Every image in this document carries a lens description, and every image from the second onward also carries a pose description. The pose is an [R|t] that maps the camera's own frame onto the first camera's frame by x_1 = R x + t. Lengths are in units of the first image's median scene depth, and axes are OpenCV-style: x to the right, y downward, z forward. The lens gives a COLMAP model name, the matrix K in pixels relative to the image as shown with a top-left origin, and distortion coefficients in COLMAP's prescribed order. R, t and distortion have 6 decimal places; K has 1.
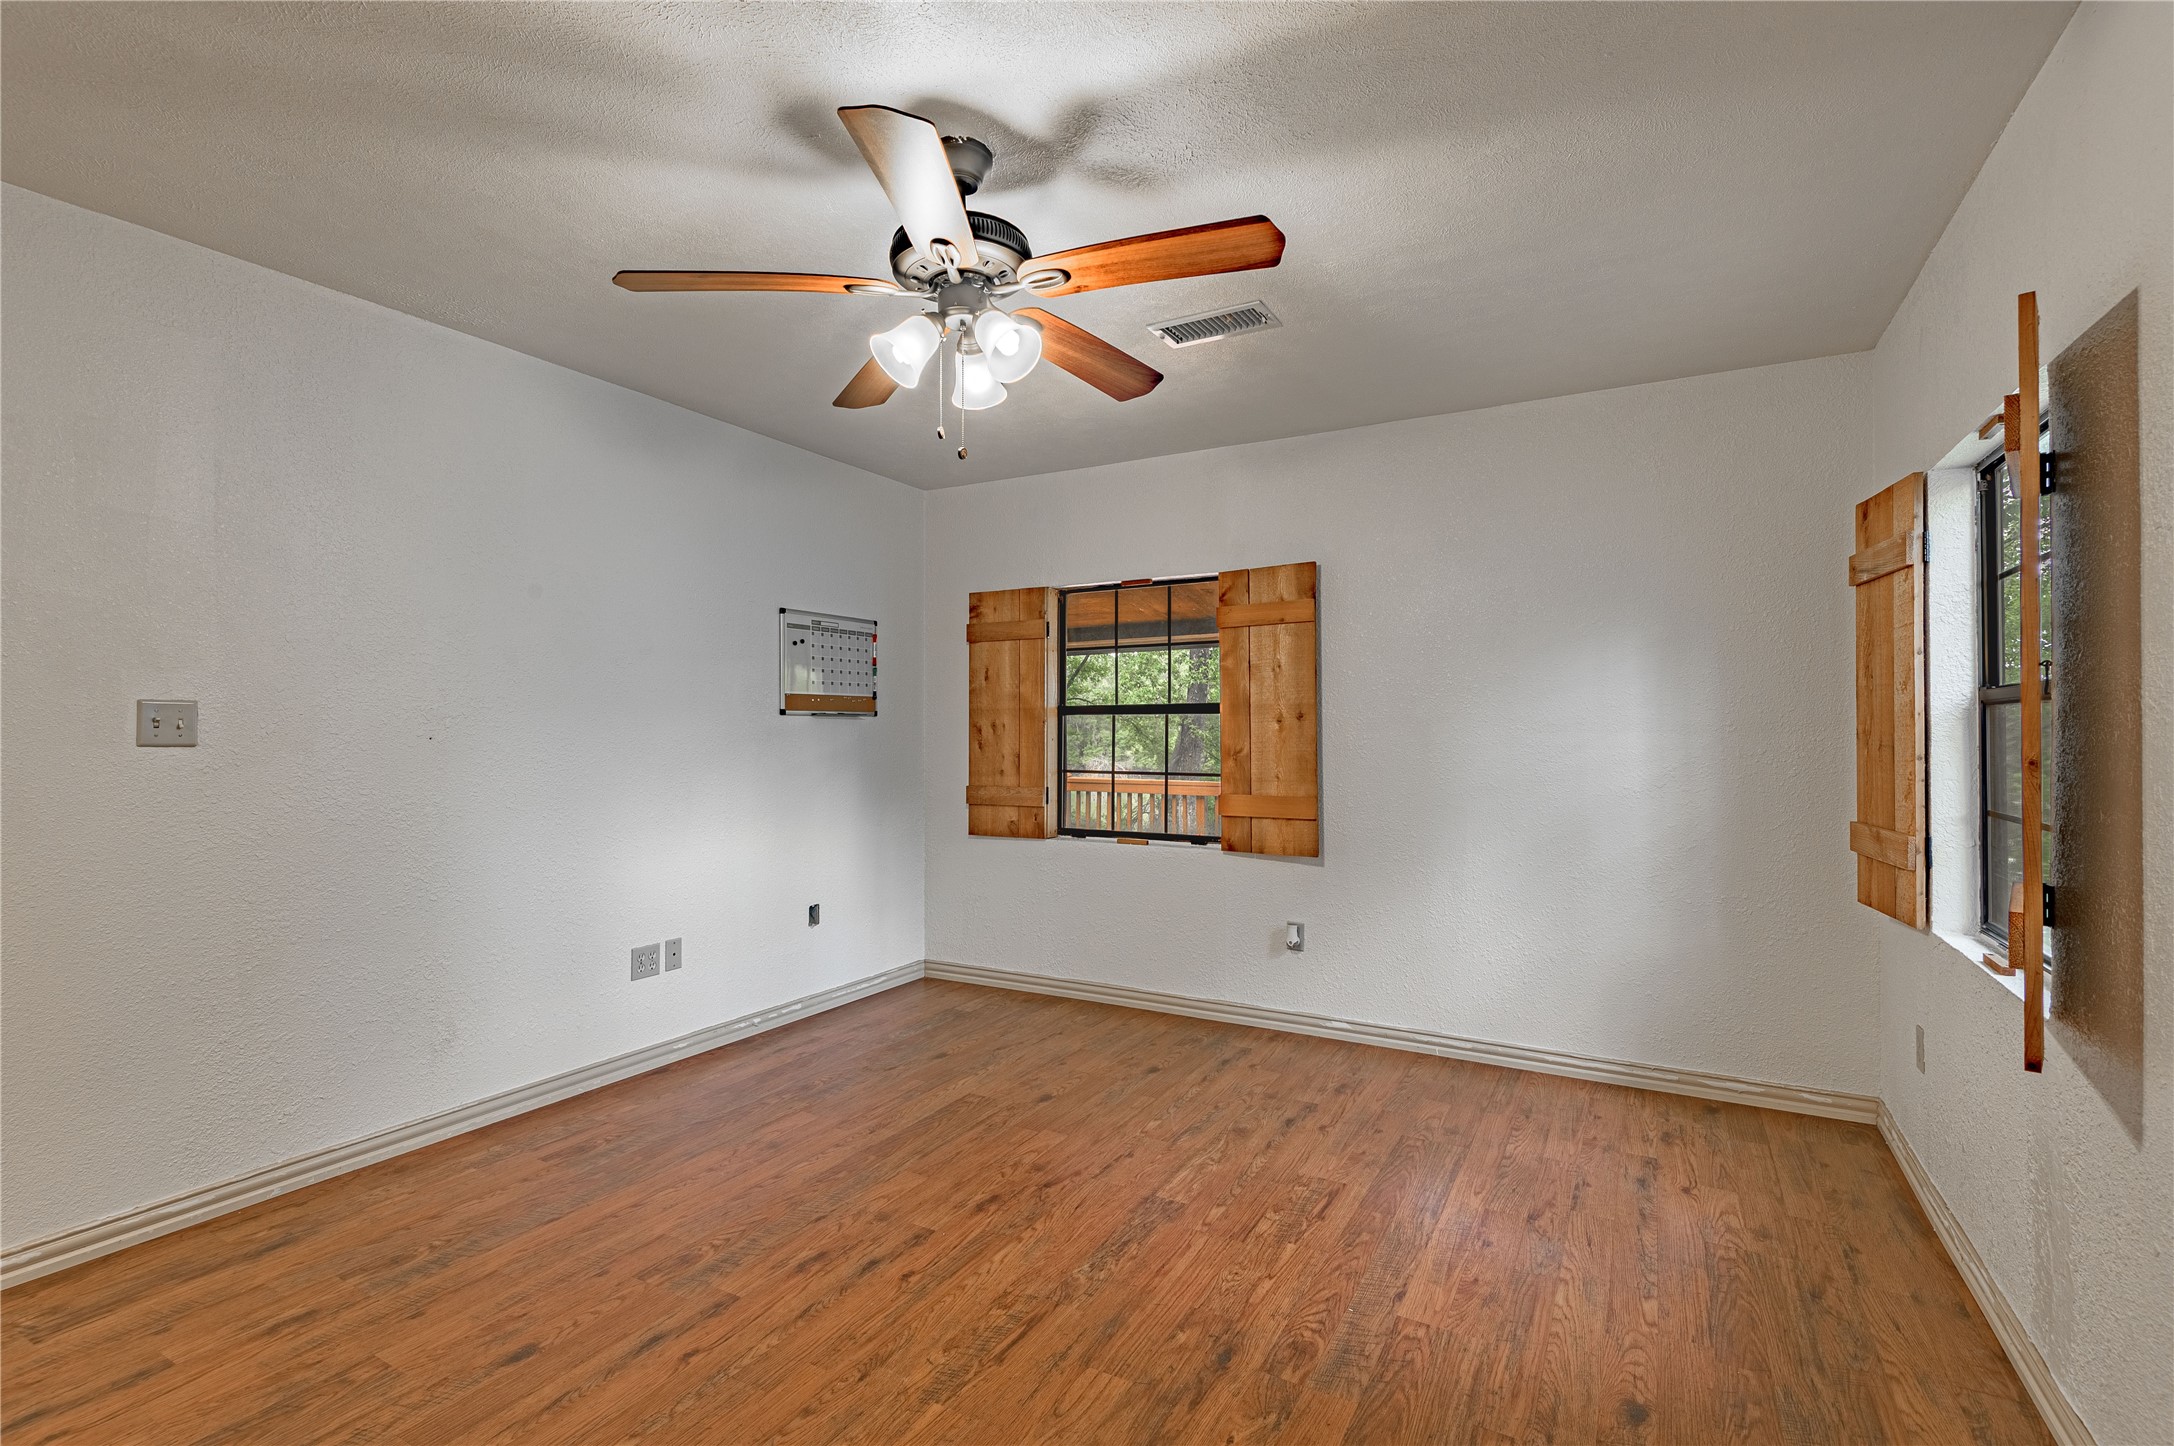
lens RADIAL K [[995.4, 0, 1087.1], [0, 995.4, 725.0], [0, 0, 1]] dist [0.000377, -0.000040]
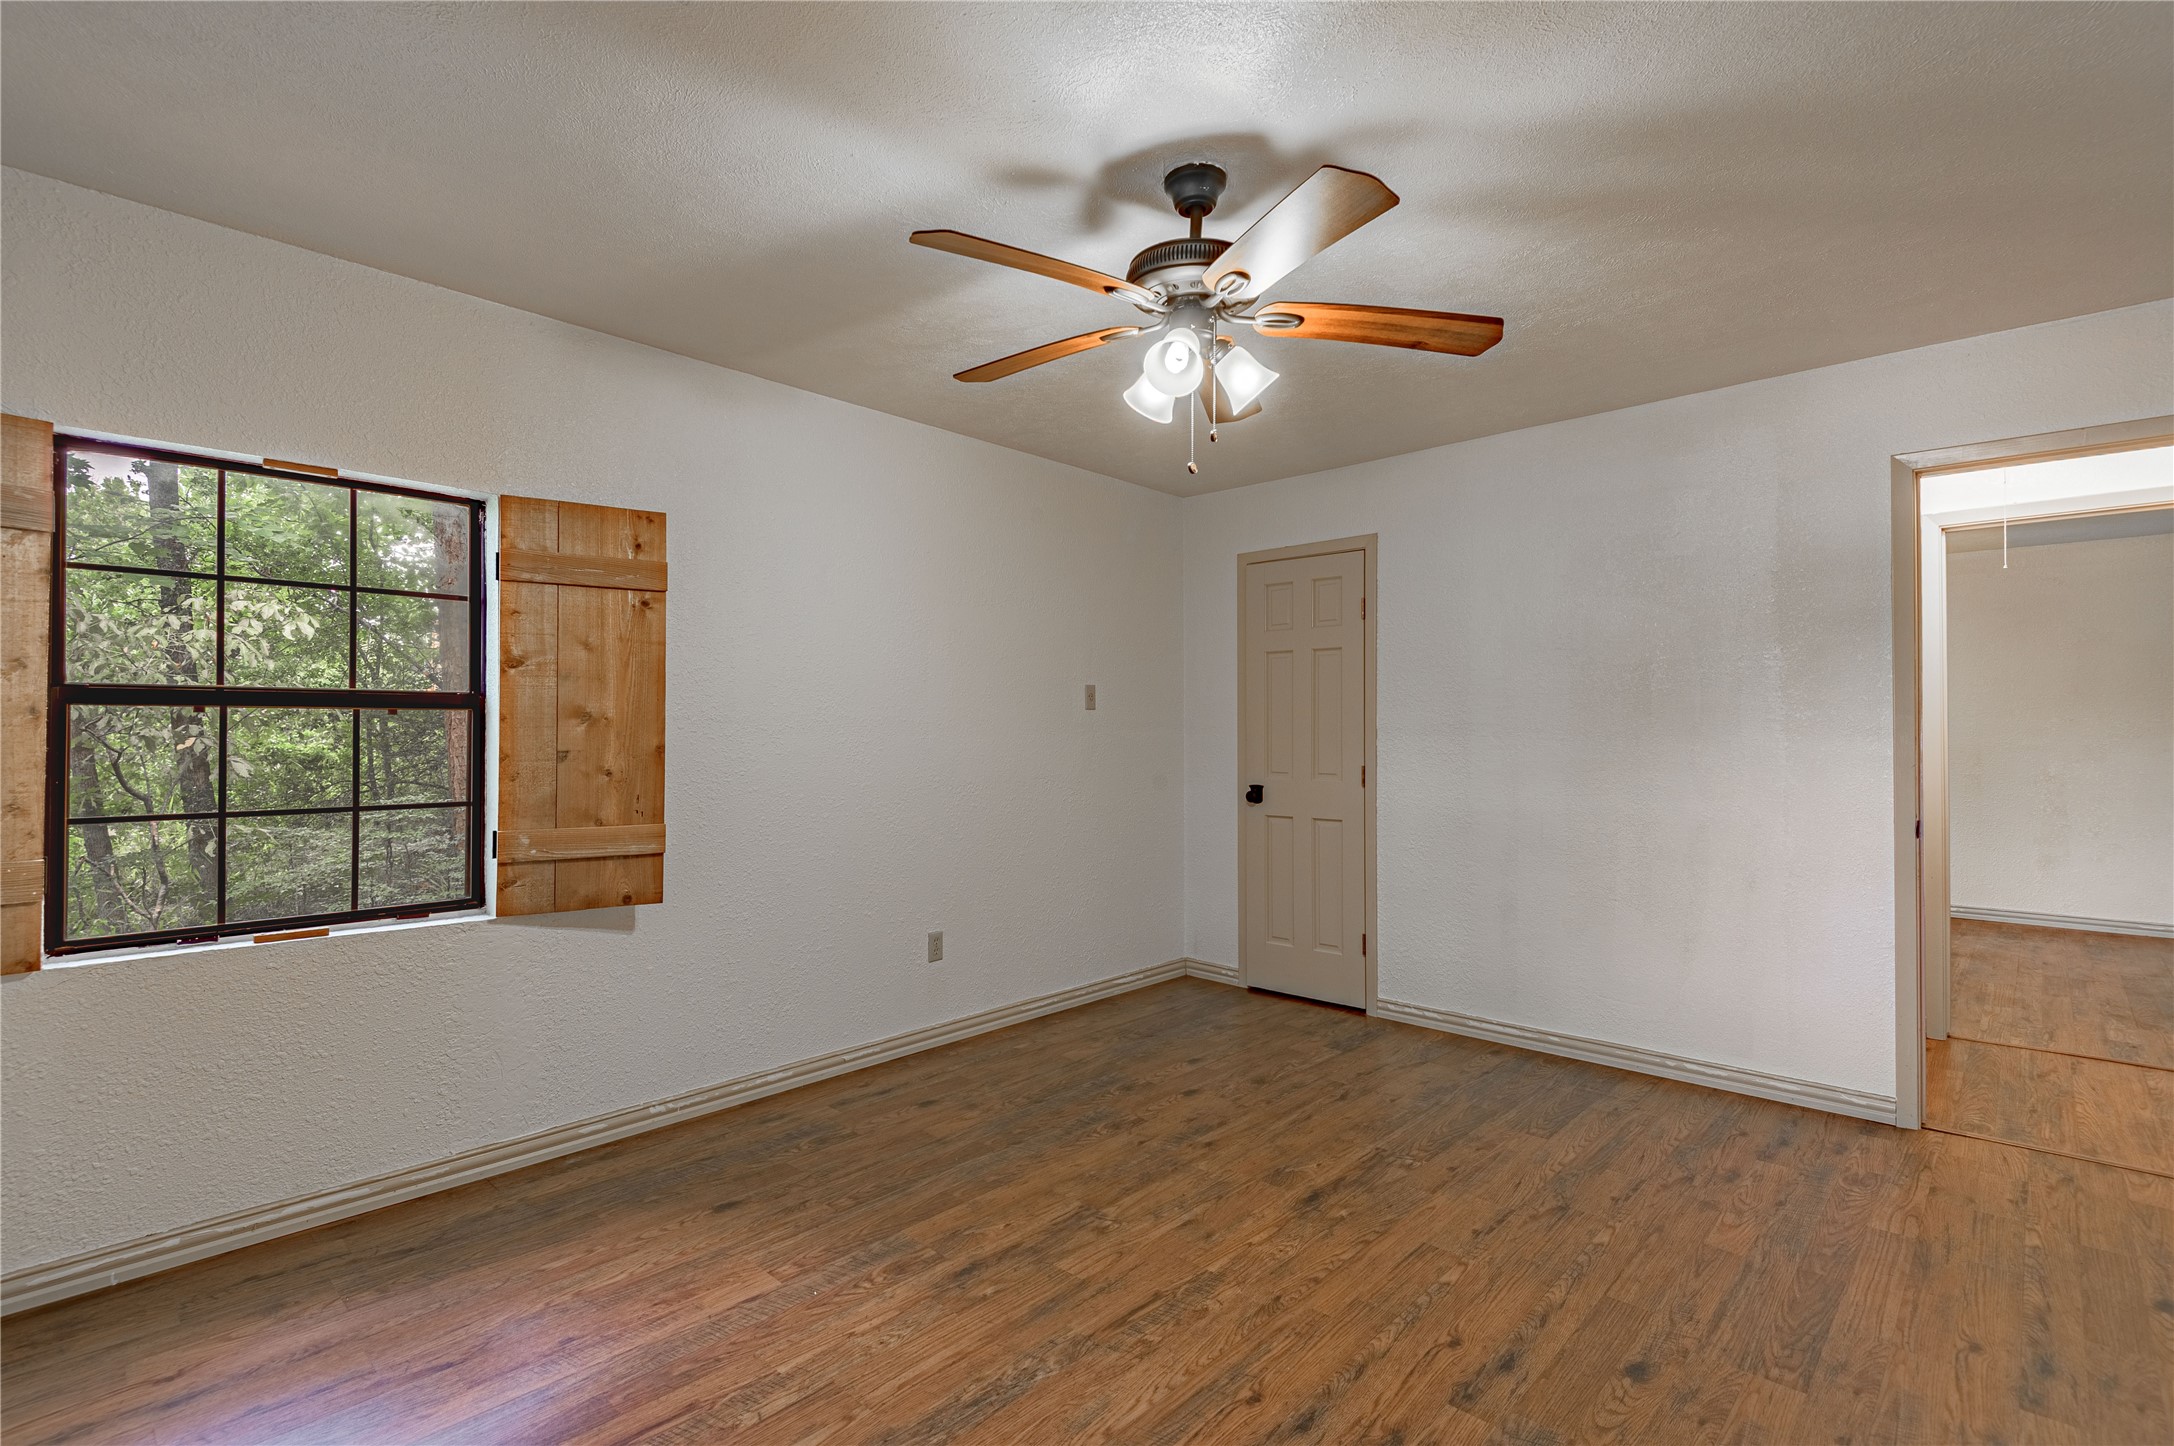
lens RADIAL K [[995.4, 0, 1083.5], [0, 995.4, 725.7], [0, 0, 1]] dist [0.000377, -0.000040]
pose [[-0.969107, -0.001306, 0.246635, -0.264061], [-0.004938, 0.999888, -0.014110, 0.011332], [-0.246589, -0.014892, -0.969006, 1.976575]]
